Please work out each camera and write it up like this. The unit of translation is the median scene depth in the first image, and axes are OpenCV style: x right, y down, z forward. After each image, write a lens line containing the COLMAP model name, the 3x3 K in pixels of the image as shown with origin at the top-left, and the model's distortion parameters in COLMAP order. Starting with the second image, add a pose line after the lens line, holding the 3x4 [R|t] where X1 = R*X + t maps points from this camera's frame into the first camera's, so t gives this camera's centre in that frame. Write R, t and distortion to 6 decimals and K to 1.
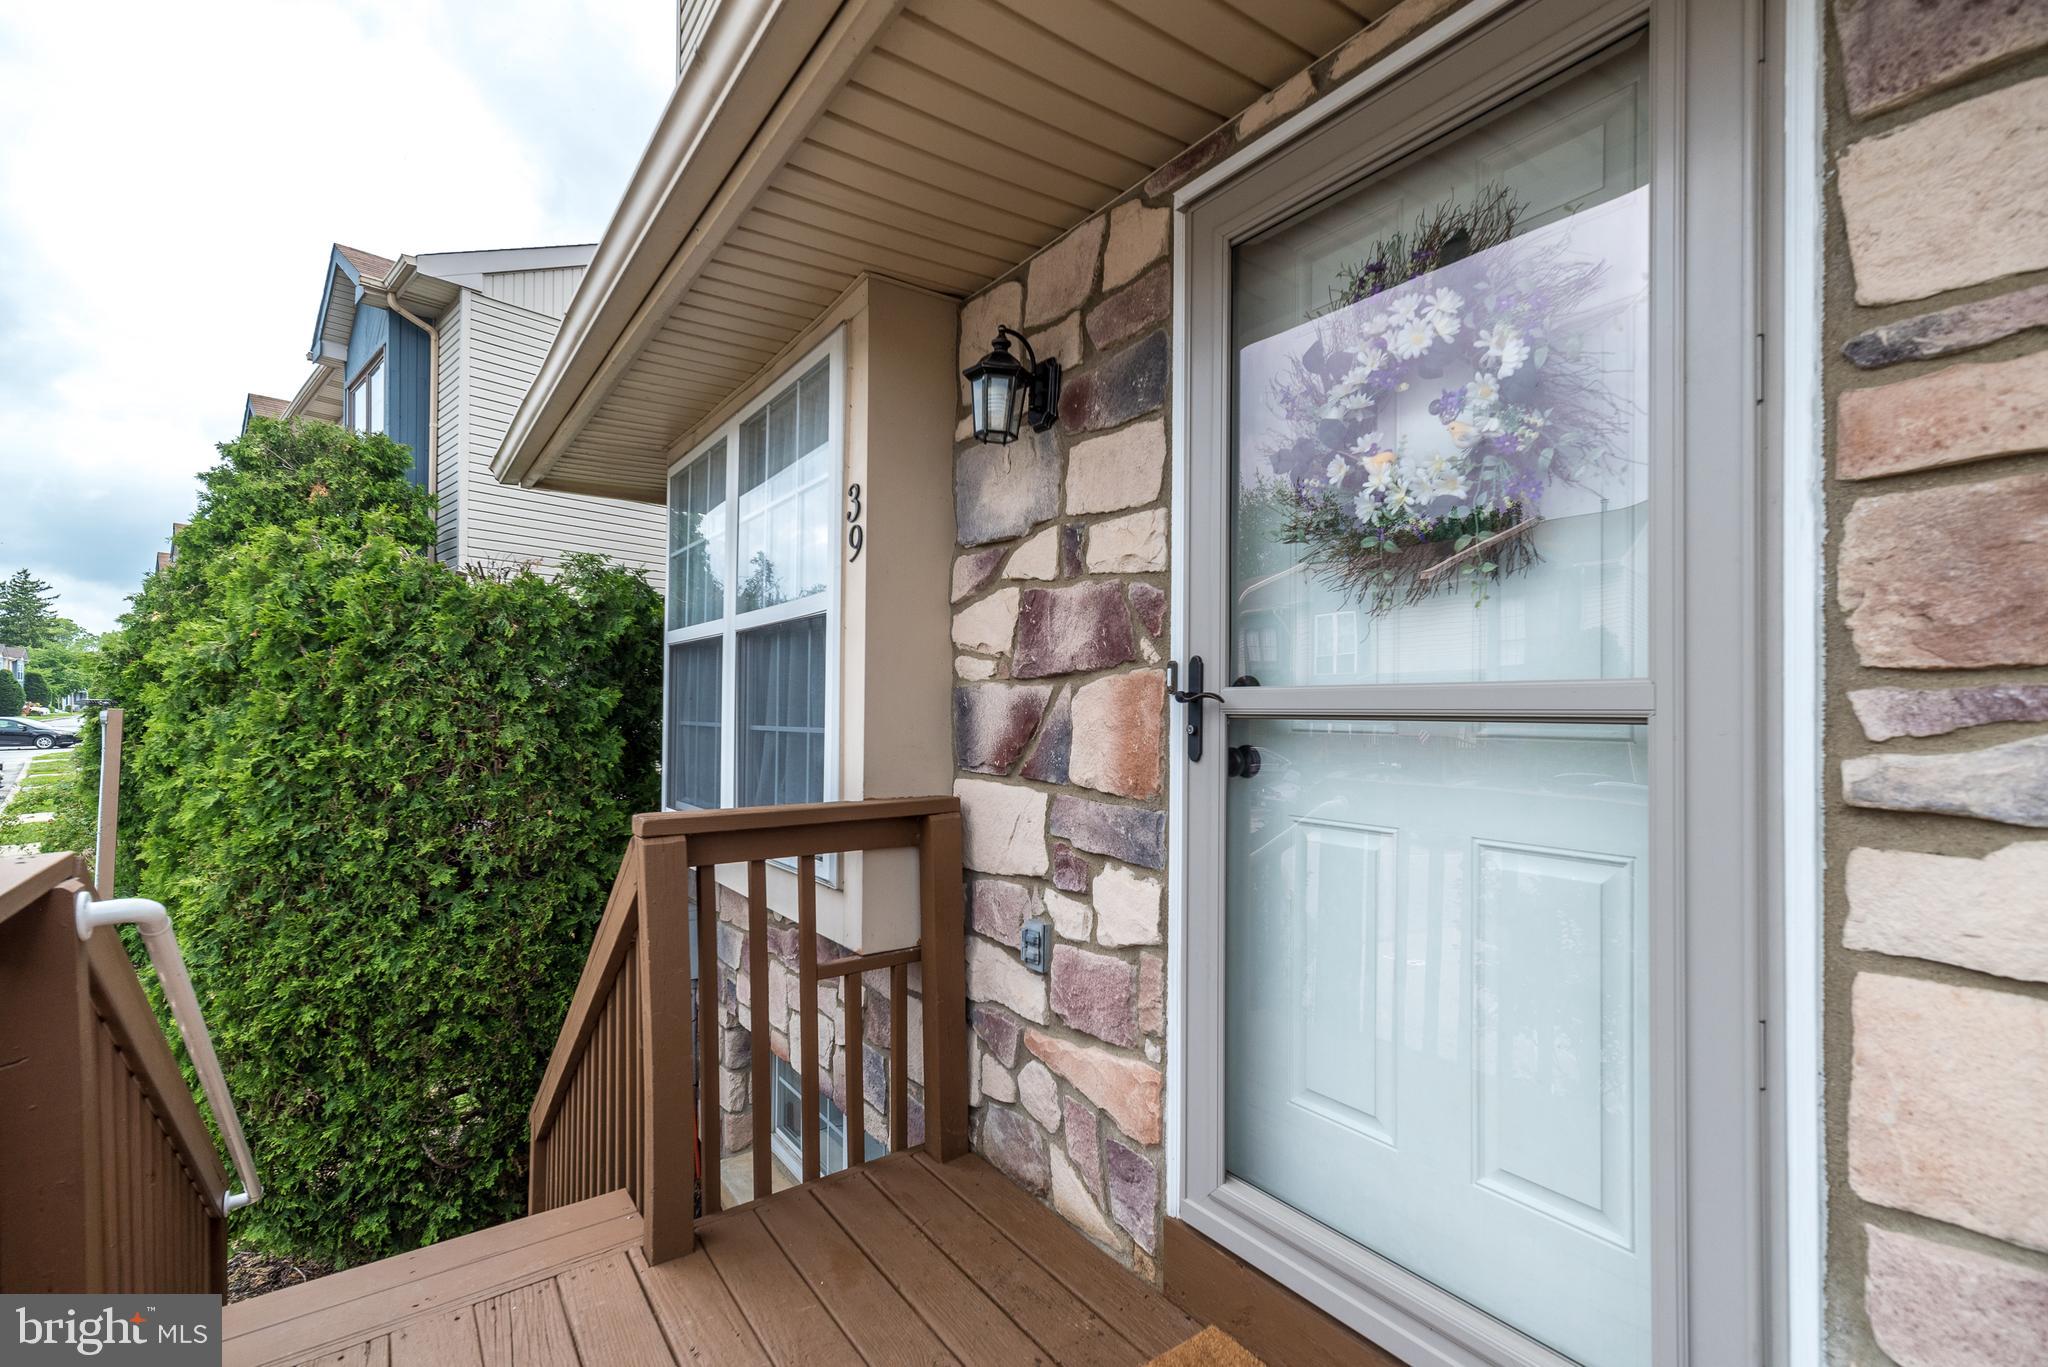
lens RADIAL K [[905.4, 0, 992.2], [0, 905.4, 667.8], [0, 0, 1]] dist [0.009305, 0.000371]
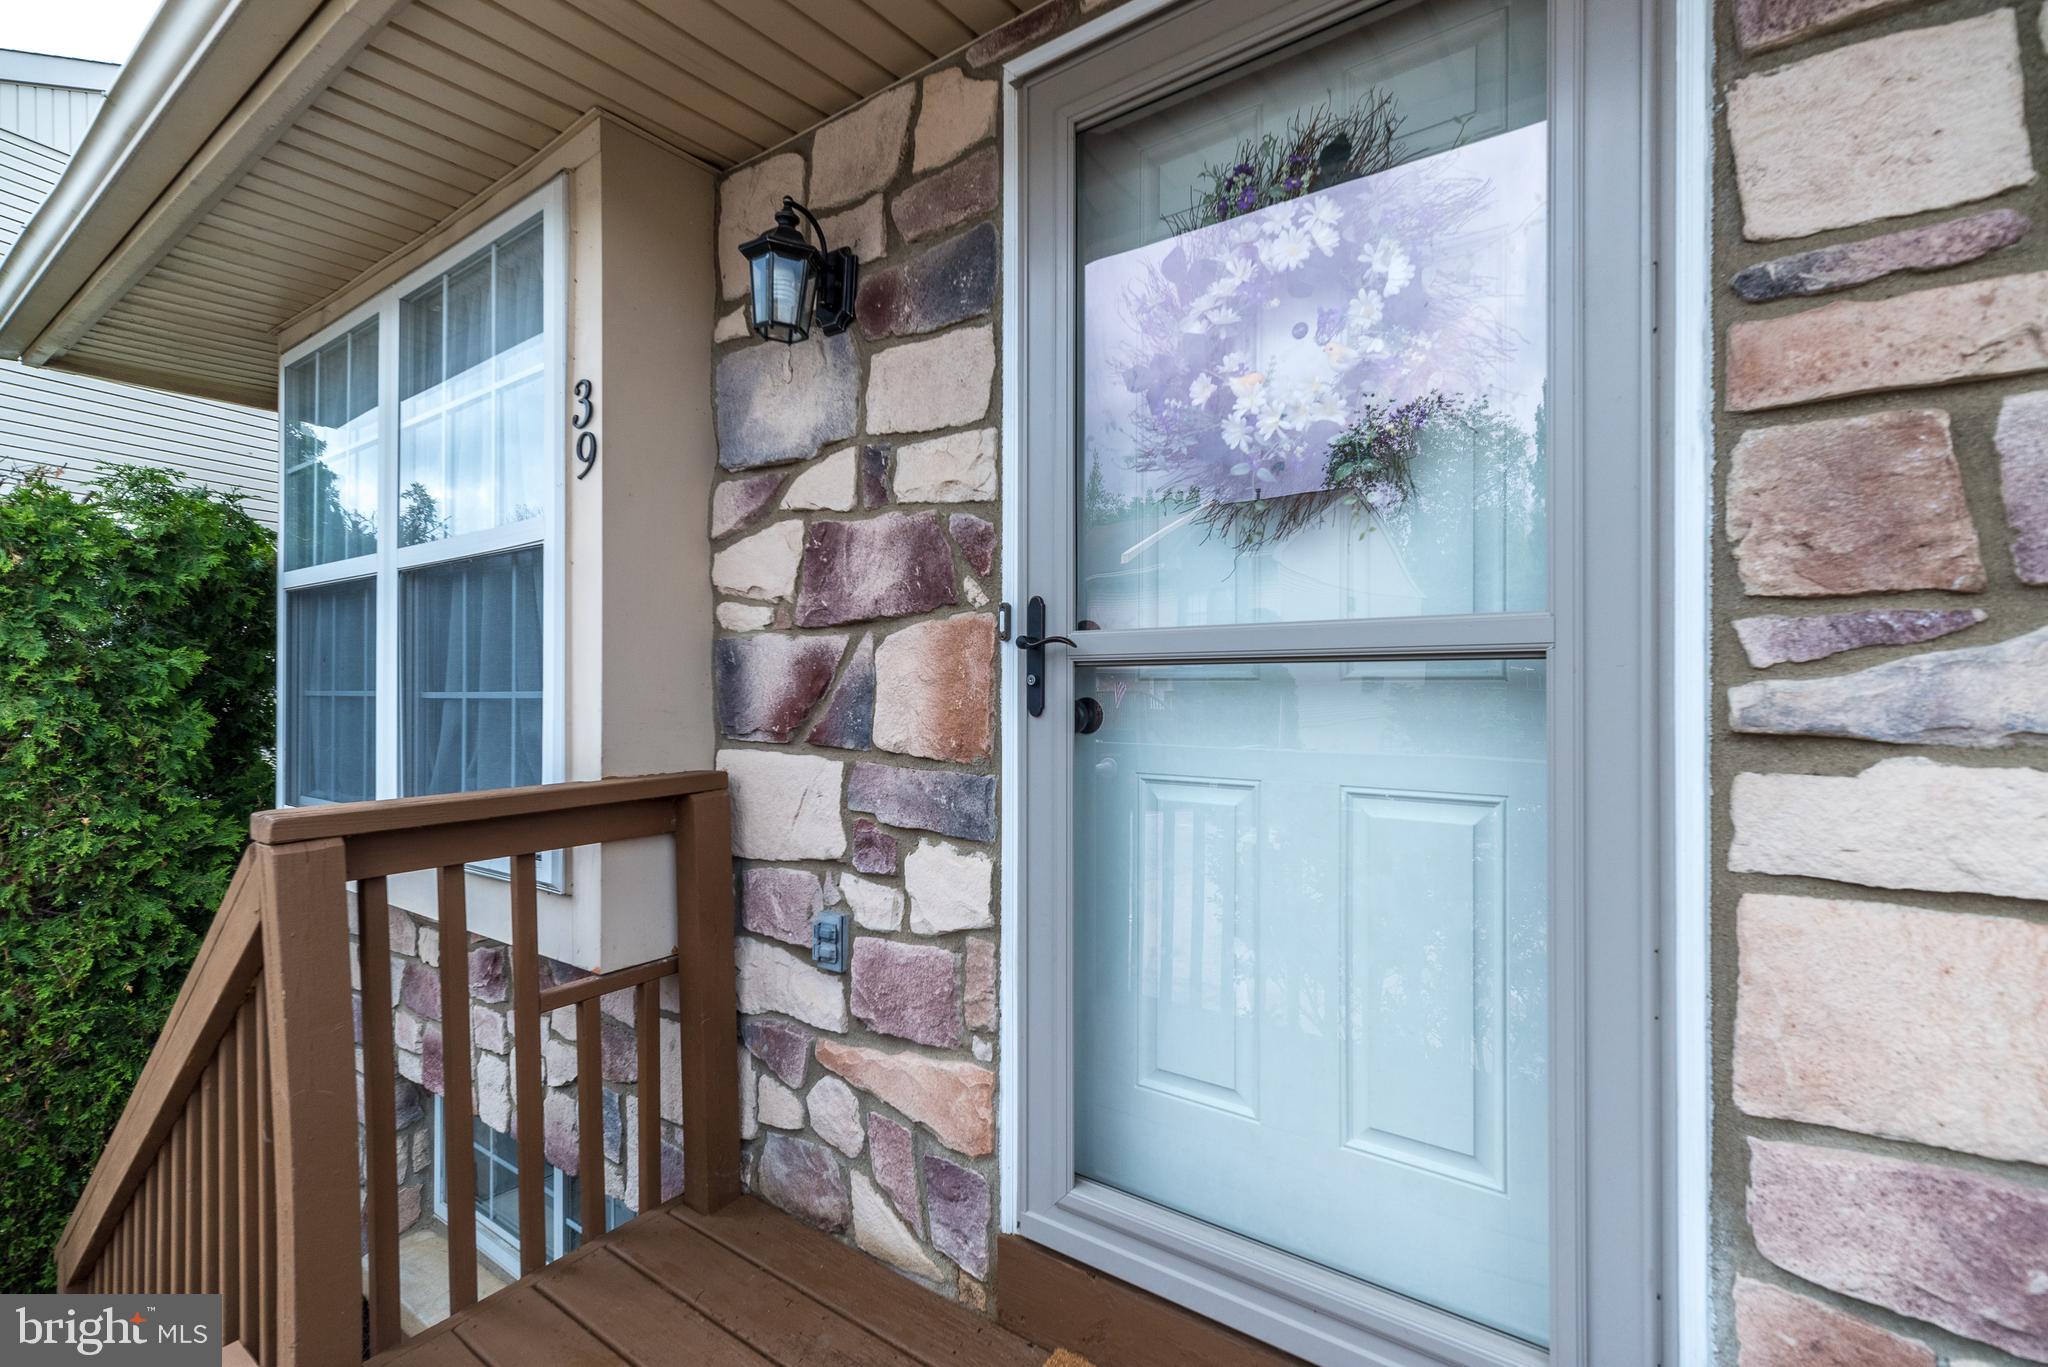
lens RADIAL K [[905.4, 0, 992.2], [0, 905.4, 667.8], [0, 0, 1]] dist [0.009305, 0.000371]
pose [[0.944331, -0.000380, 0.328997, -0.098012], [-0.007234, 0.999734, 0.021919, 0.034814], [-0.328917, -0.023079, 0.944077, 0.173833]]
